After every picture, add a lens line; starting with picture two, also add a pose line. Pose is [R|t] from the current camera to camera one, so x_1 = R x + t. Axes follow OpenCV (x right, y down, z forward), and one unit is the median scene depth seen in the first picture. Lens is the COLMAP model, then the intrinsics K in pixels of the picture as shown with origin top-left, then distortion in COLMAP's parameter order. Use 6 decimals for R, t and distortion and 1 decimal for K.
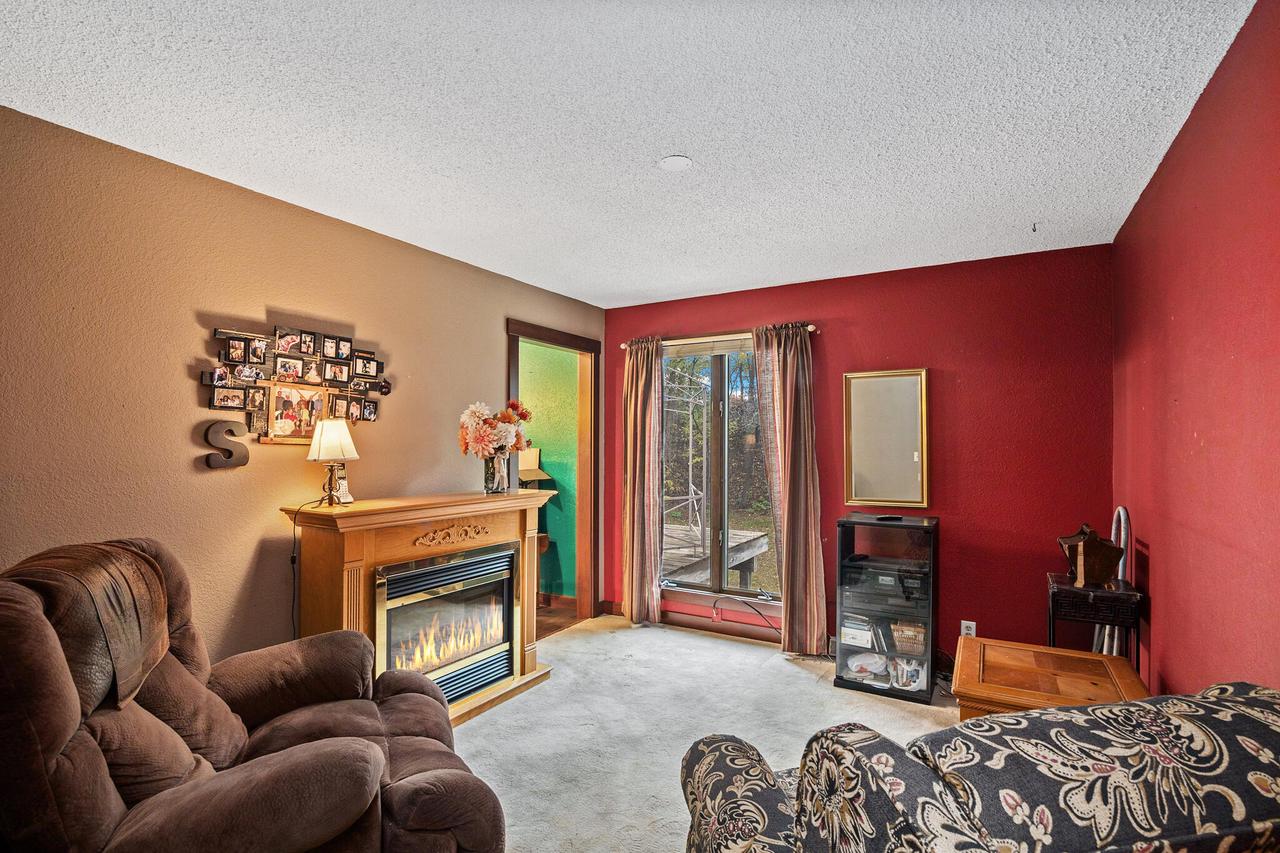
lens RADIAL K [[599.9, 0, 640.2], [0, 599.9, 428.0], [0, 0, 1]] dist [-0.000162, 0.000304]
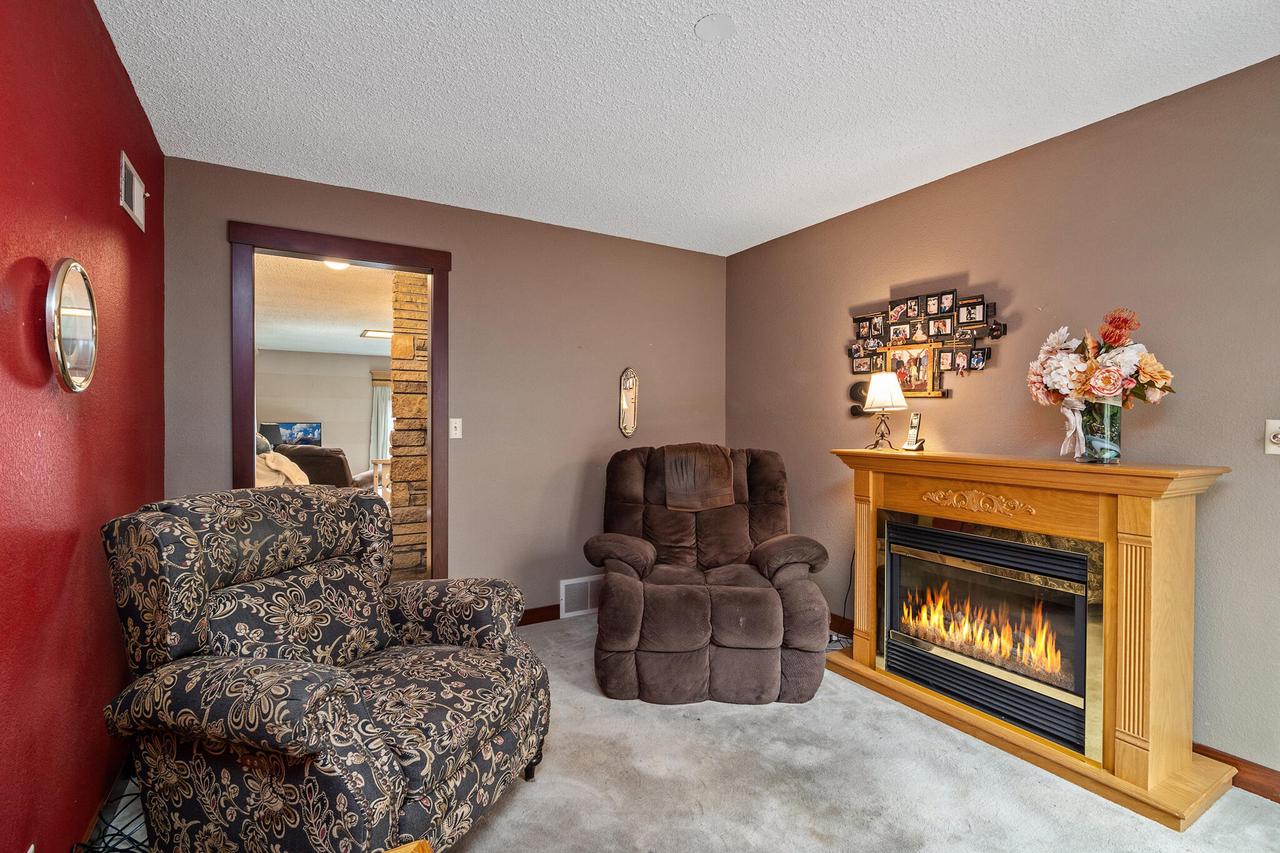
lens RADIAL K [[599.9, 0, 634.7], [0, 599.9, 428.9], [0, 0, 1]] dist [-0.000162, 0.000304]
pose [[-0.470968, 0.003520, -0.882143, 0.669163], [0.010423, 0.999944, -0.001575, 0.081257], [0.882089, -0.009936, -0.470978, 1.034377]]
